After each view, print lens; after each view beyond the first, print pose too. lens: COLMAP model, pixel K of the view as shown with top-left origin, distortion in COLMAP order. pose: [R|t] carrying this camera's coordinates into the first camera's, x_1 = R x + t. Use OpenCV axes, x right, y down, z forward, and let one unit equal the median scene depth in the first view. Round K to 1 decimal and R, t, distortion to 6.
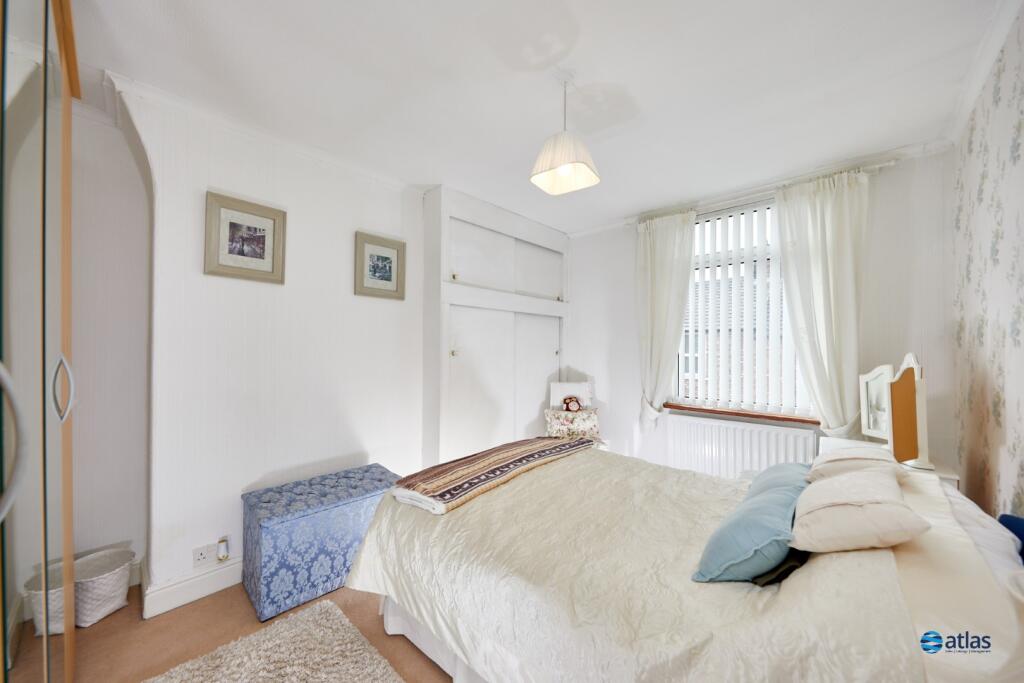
lens RADIAL K [[356.6, 0, 510.8], [0, 356.6, 347.2], [0, 0, 1]] dist [0.000502, 0.000029]
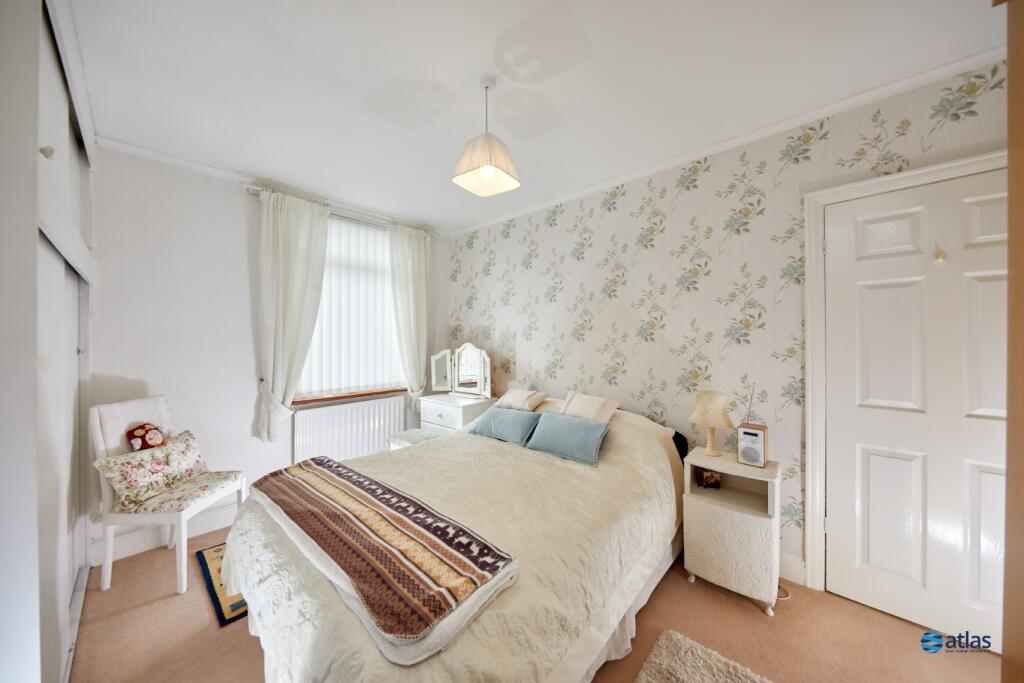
lens RADIAL K [[348.4, 0, 510.5], [0, 348.4, 336.1], [0, 0, 1]] dist [0.000040, 0.000005]
pose [[-0.008836, -0.001752, 0.999959, -0.506031], [-0.006810, 0.999975, 0.001692, -0.015204], [-0.999938, -0.006795, -0.008848, 0.486103]]
